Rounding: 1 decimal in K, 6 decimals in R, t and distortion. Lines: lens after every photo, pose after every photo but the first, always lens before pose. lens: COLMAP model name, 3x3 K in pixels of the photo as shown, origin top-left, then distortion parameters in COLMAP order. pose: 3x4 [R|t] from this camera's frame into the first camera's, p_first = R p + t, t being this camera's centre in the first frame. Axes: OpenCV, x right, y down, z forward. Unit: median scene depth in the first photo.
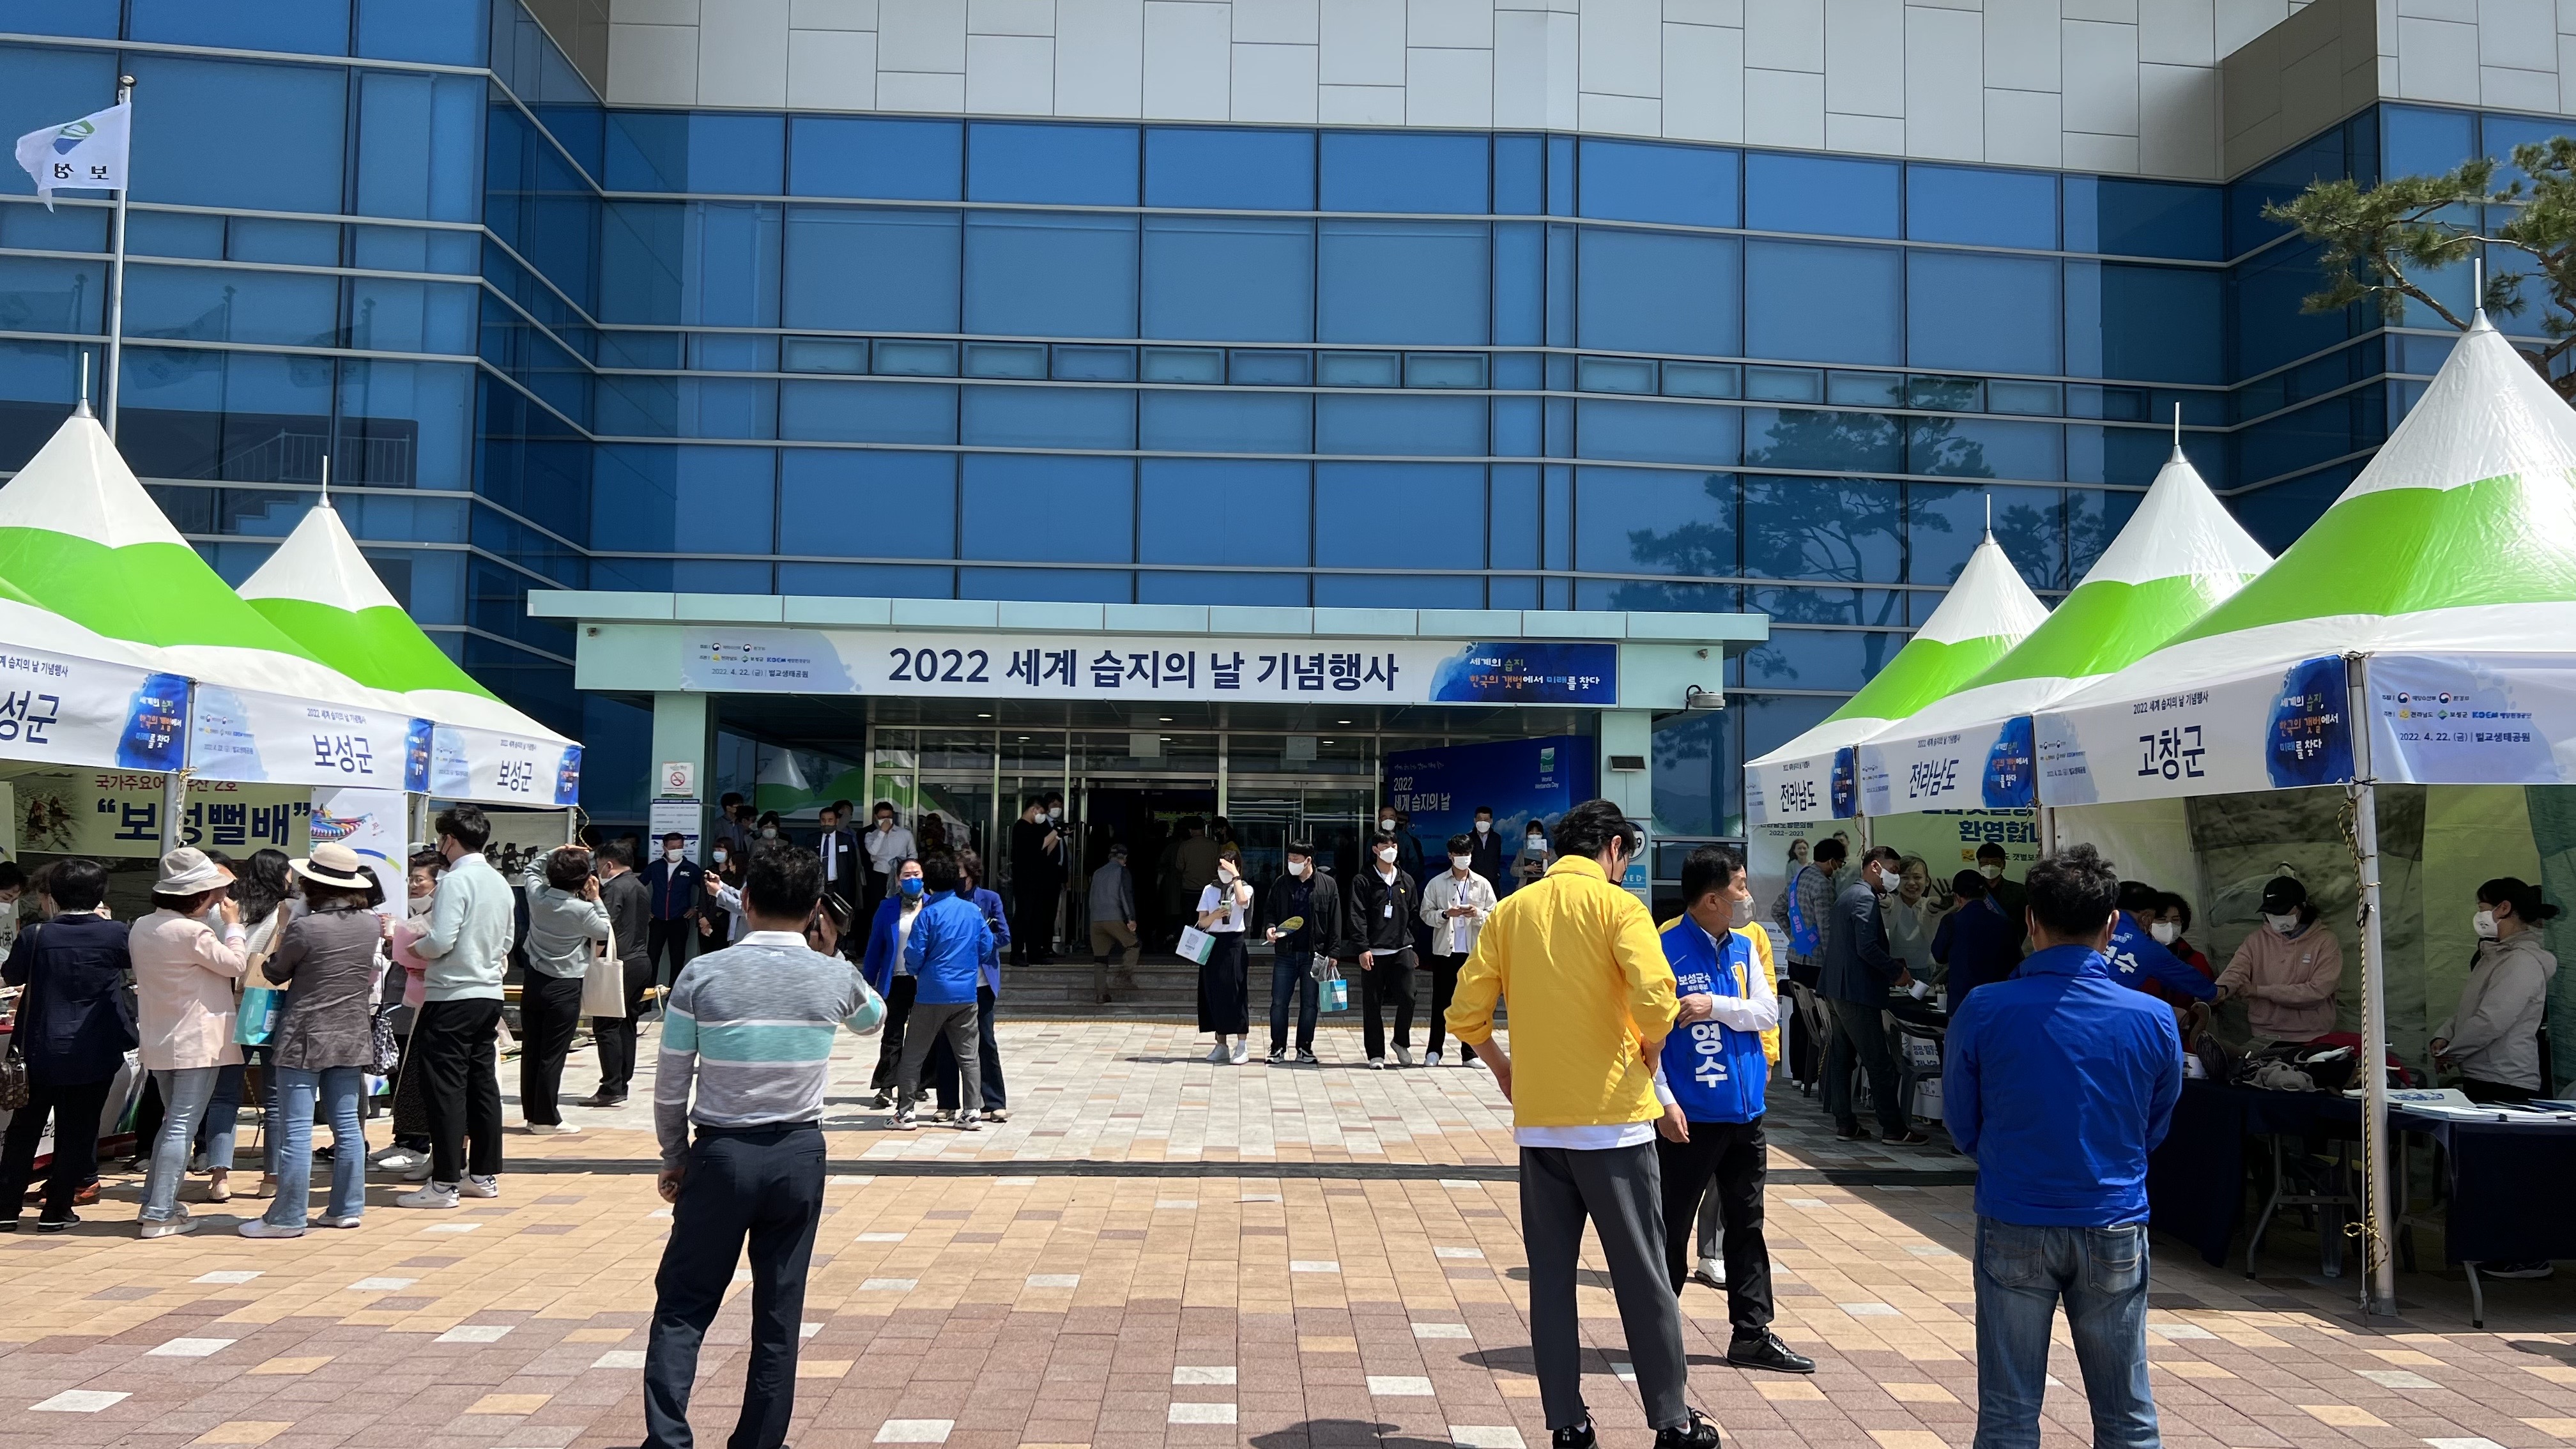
lens RADIAL K [[1904.3, 0, 1293.0], [0, 1904.3, 753.8], [0, 0, 1]] dist [0.008499, 0.002317]
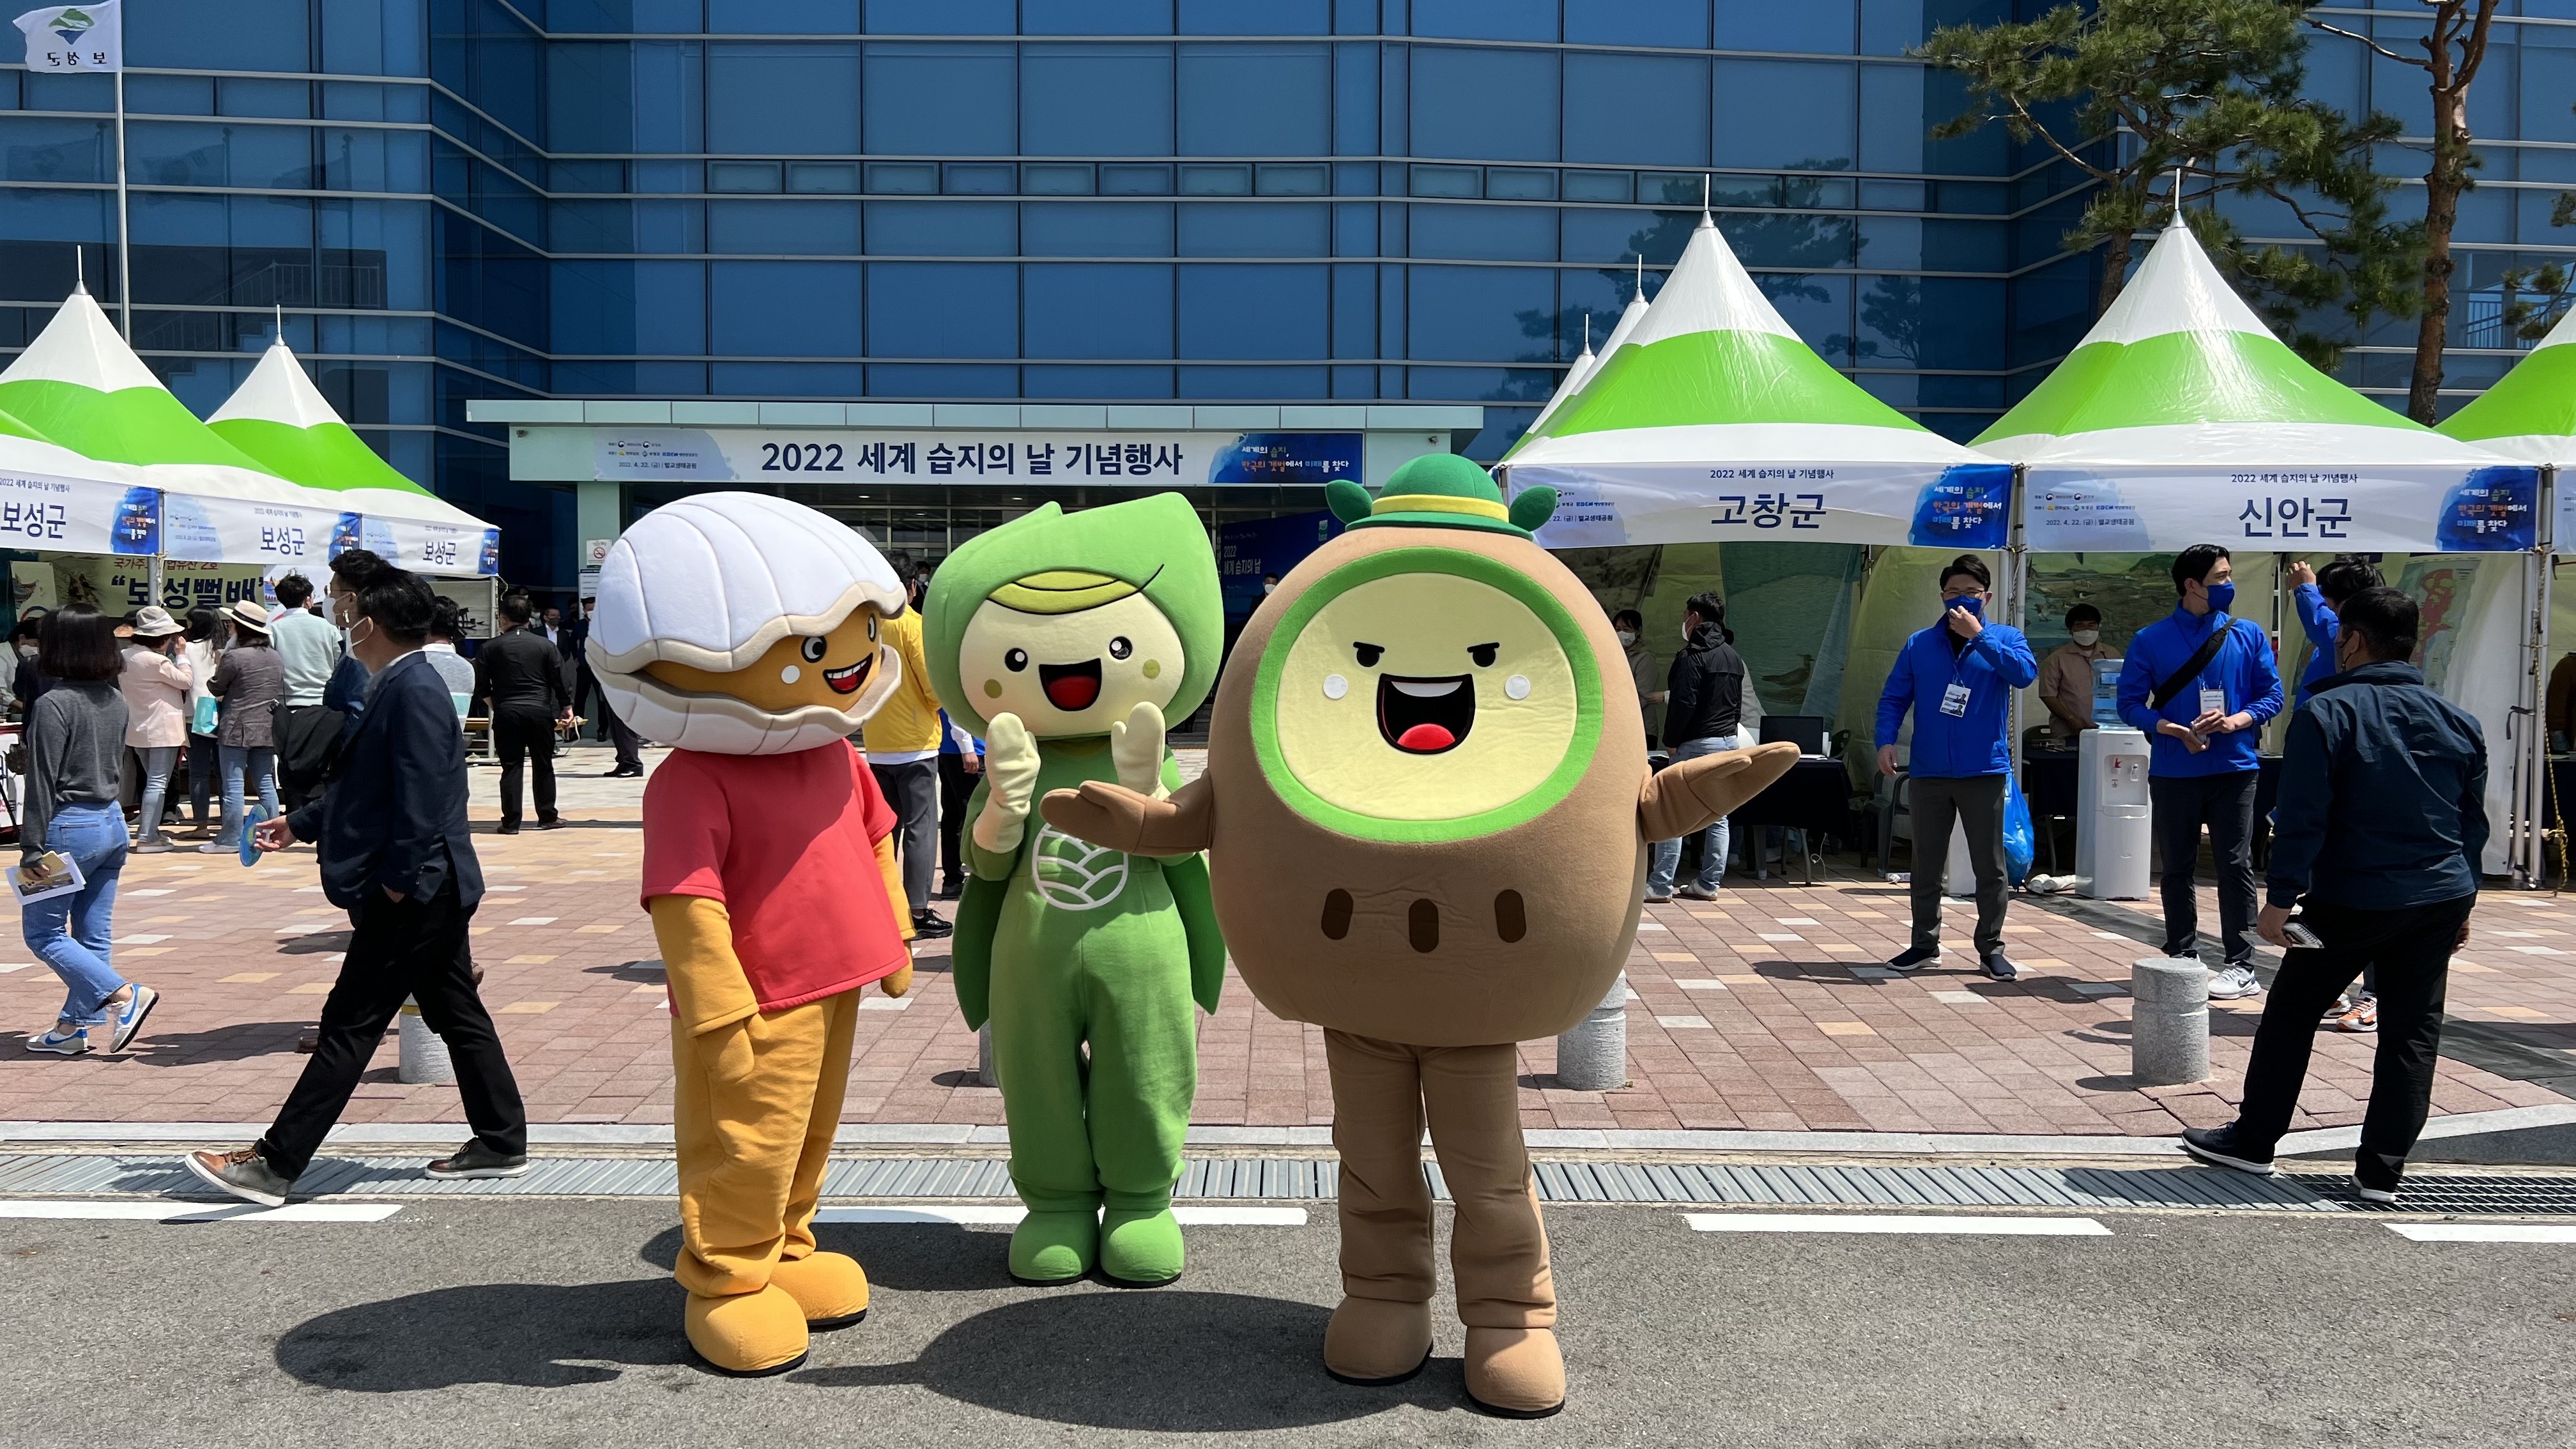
lens RADIAL K [[1950.5, 0, 1288.0], [0, 1950.5, 724.5], [0, 0, 1]] dist [-0.000792, 0.035172]
pose [[0.998496, -0.002797, -0.054761, 0.189550], [0.008669, 0.994191, 0.107283, -0.007713], [0.054143, -0.107597, 0.992719, -0.236225]]
